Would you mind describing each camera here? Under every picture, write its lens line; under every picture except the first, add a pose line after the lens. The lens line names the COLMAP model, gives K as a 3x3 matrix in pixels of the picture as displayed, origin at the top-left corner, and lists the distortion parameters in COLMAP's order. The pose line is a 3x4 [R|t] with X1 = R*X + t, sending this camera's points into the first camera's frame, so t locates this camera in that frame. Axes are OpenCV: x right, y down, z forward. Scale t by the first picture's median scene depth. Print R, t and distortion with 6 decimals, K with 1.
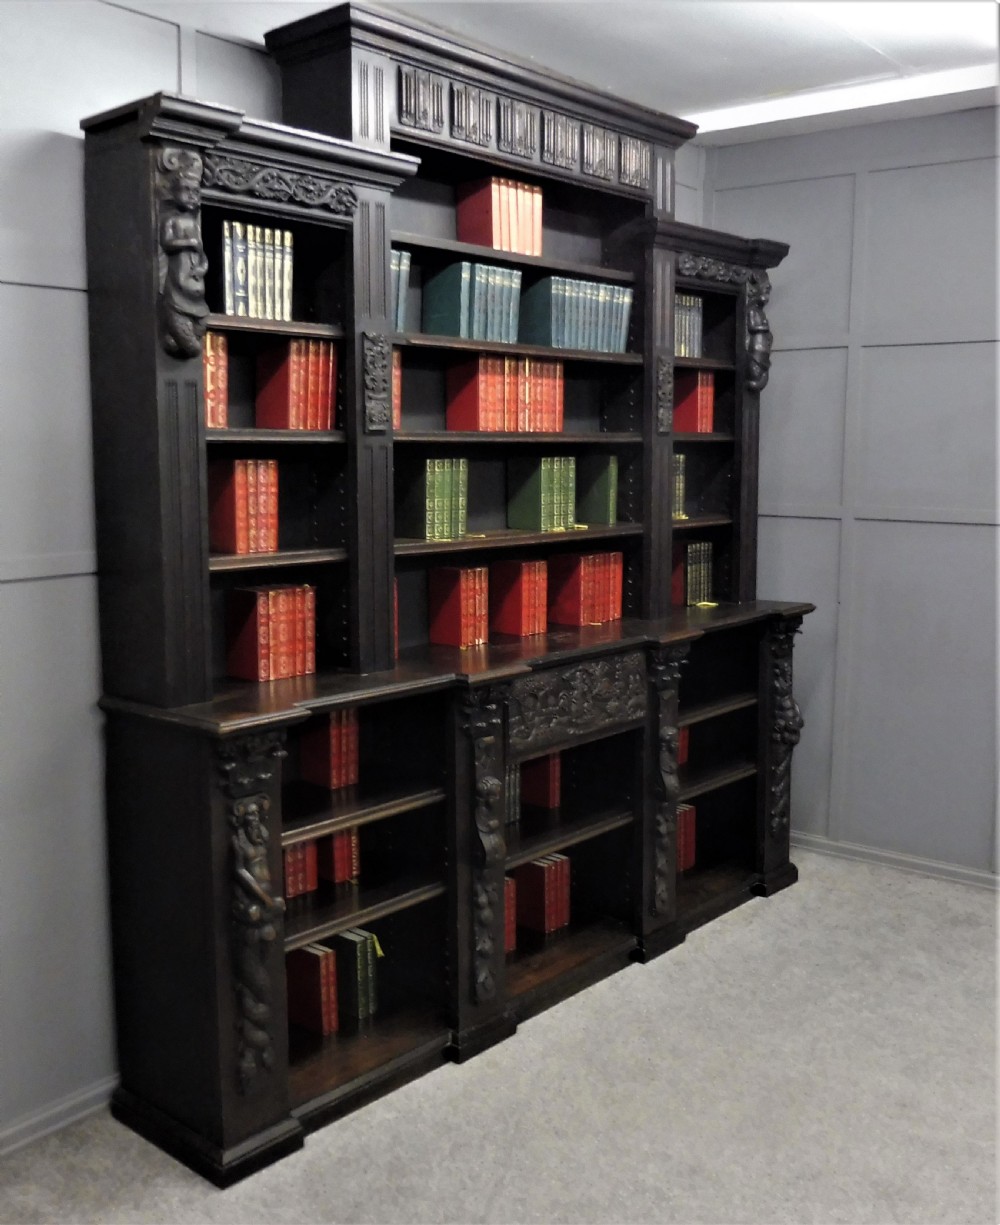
lens RADIAL K [[1243.6, 0, 484.8], [0, 1243.6, 593.4], [0, 0, 1]] dist [-0.035108, 0.000000]
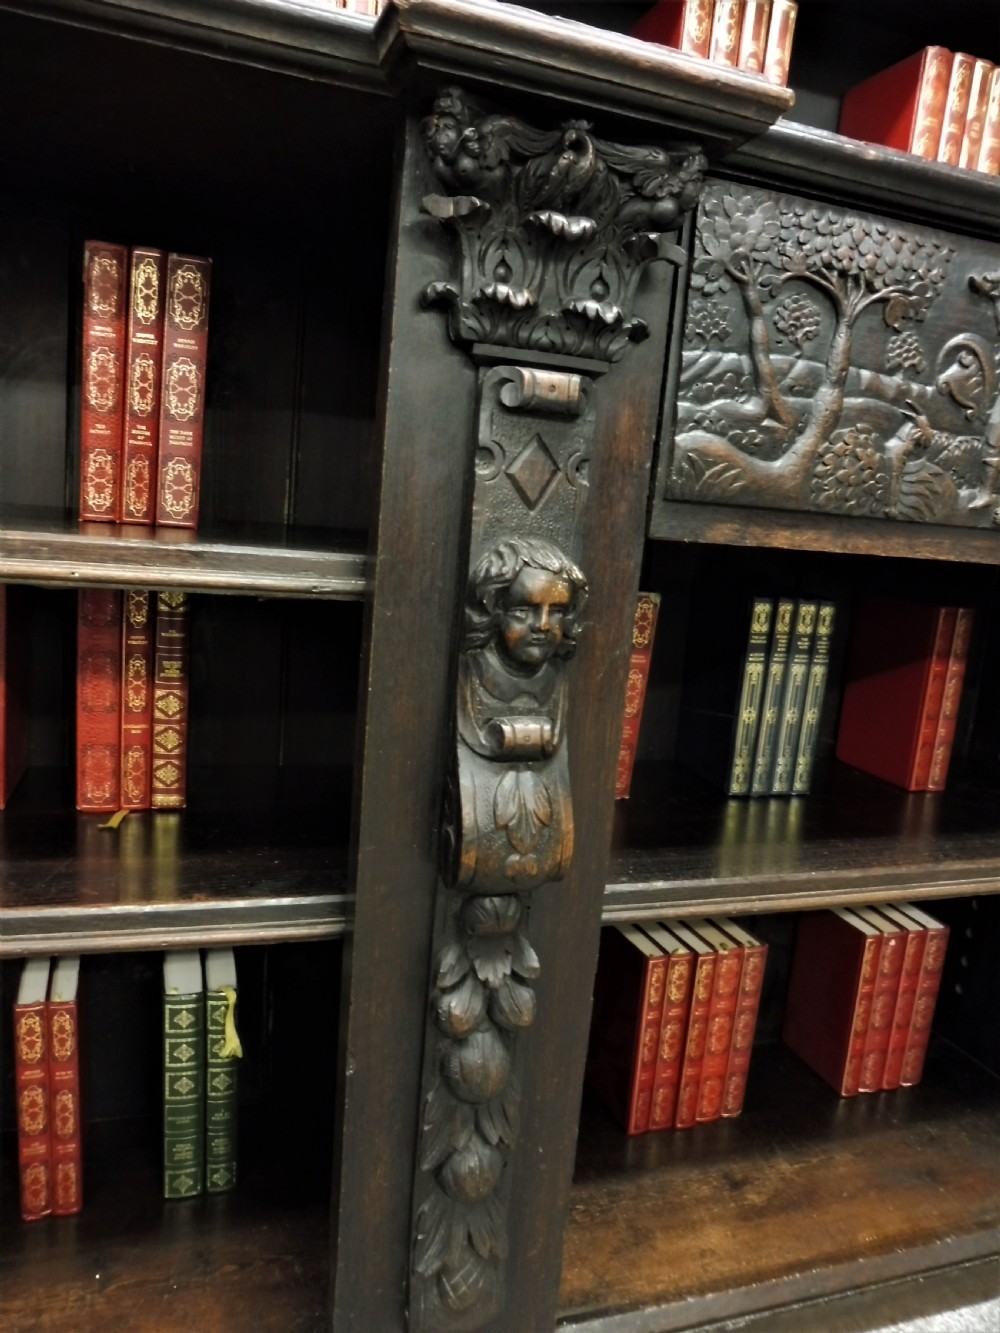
lens RADIAL K [[972.7, 0, 500.8], [0, 972.7, 674.6], [0, 0, 1]] dist [-0.055378, 0.025646]
pose [[0.866366, 0.171411, -0.469071, 0.084790], [-0.145606, 0.985143, 0.091065, 0.145153], [0.477712, -0.010596, 0.878453, 0.763018]]
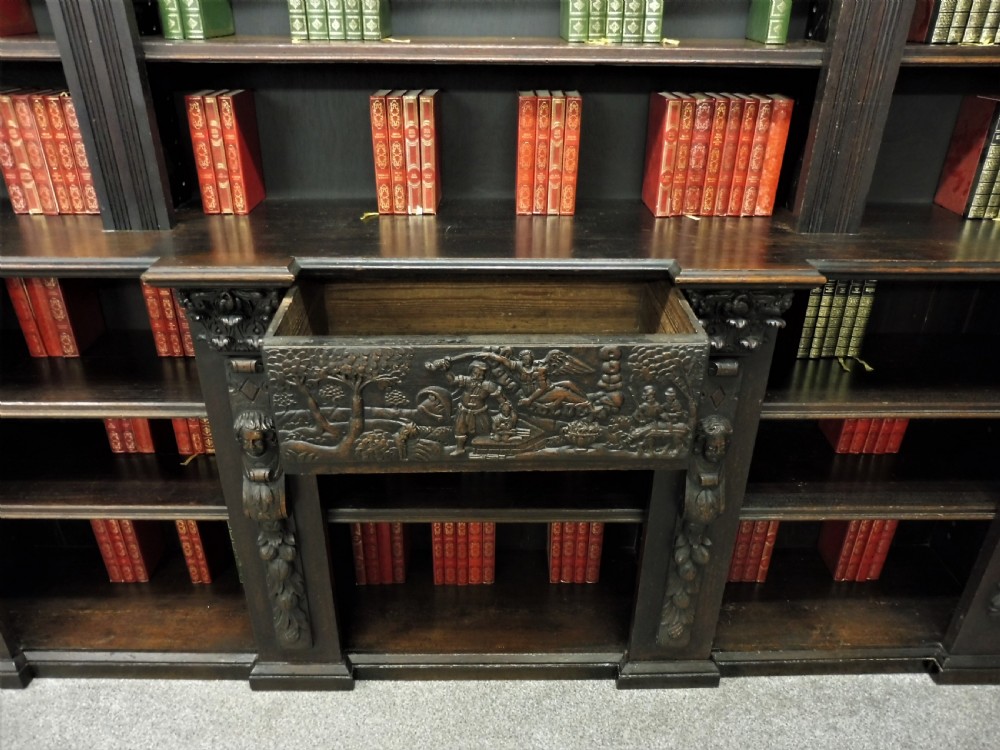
lens RADIAL K [[729.7, 0, 503.7], [0, 729.7, 384.7], [0, 0, 1]] dist [-0.055378, 0.025646]
pose [[0.679253, 0.359355, -0.639905, 0.323957], [-0.098260, 0.908600, 0.405946, -0.041499], [0.727297, -0.212863, 0.652479, 0.775384]]
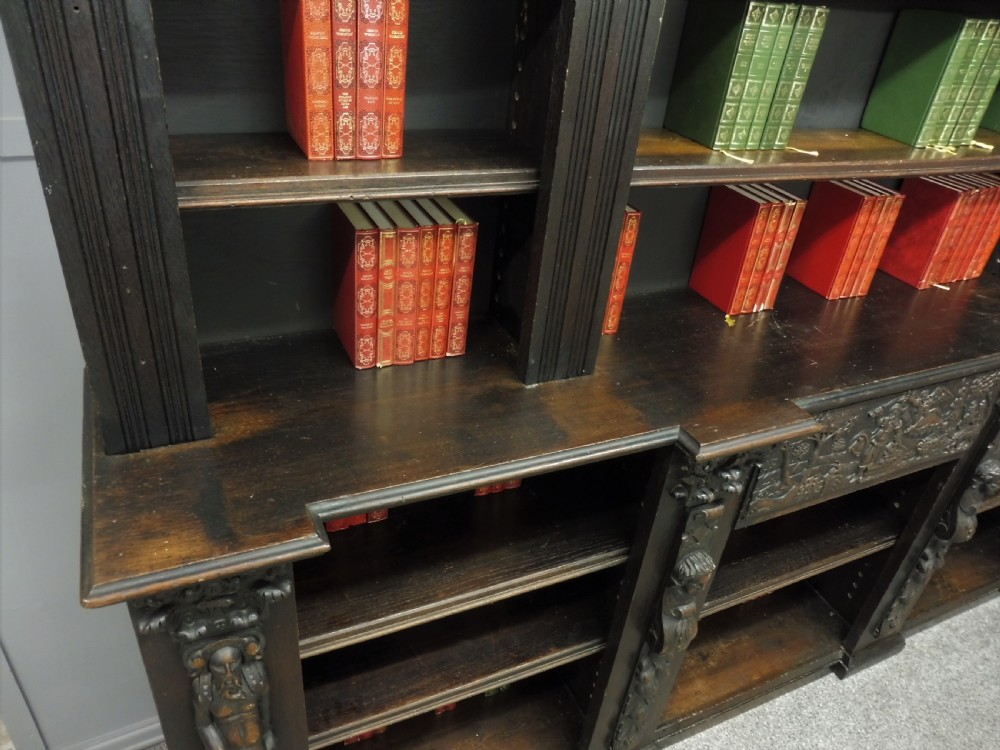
lens RADIAL K [[729.7, 0, 502.3], [0, 729.7, 386.3], [0, 0, 1]] dist [-0.055378, 0.025646]
pose [[0.914738, 0.290885, -0.280431, -0.009397], [-0.144456, 0.883622, 0.445360, -0.080229], [0.377343, -0.366878, 0.850302, 0.614665]]
